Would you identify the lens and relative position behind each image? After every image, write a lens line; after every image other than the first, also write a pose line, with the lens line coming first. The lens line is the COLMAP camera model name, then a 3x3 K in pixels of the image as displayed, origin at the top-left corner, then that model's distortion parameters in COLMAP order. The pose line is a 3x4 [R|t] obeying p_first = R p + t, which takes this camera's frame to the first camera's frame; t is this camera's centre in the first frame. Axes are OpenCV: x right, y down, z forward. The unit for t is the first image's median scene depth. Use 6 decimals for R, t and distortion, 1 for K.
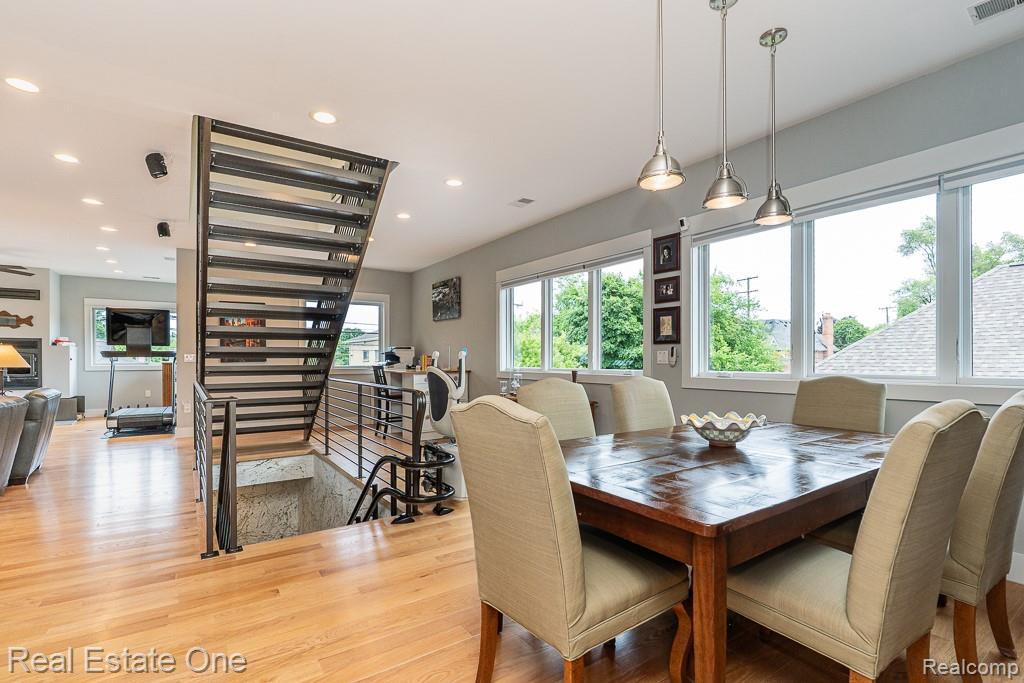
lens RADIAL K [[481.5, 0, 517.3], [0, 481.5, 364.2], [0, 0, 1]] dist [-0.000719, 0.000756]
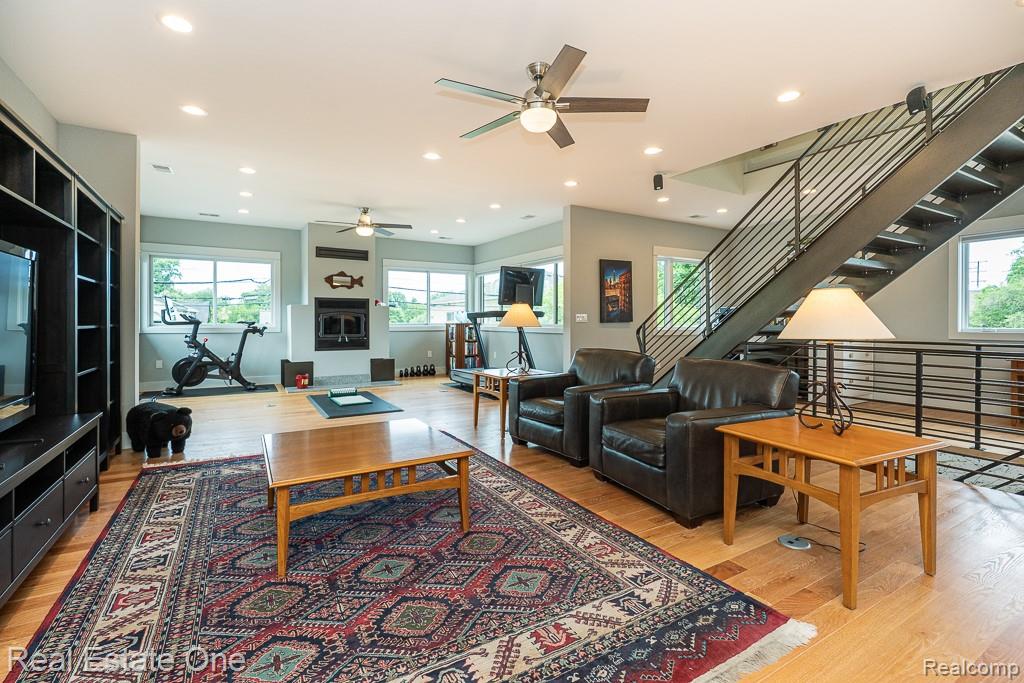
lens RADIAL K [[466.2, 0, 510.1], [0, 466.2, 321.5], [0, 0, 1]] dist [-0.000143, 0.000138]
pose [[0.998092, 0.000887, -0.061739, -0.695897], [-0.001396, 0.999965, -0.008204, 0.001970], [0.061730, 0.008275, 0.998059, 0.047343]]
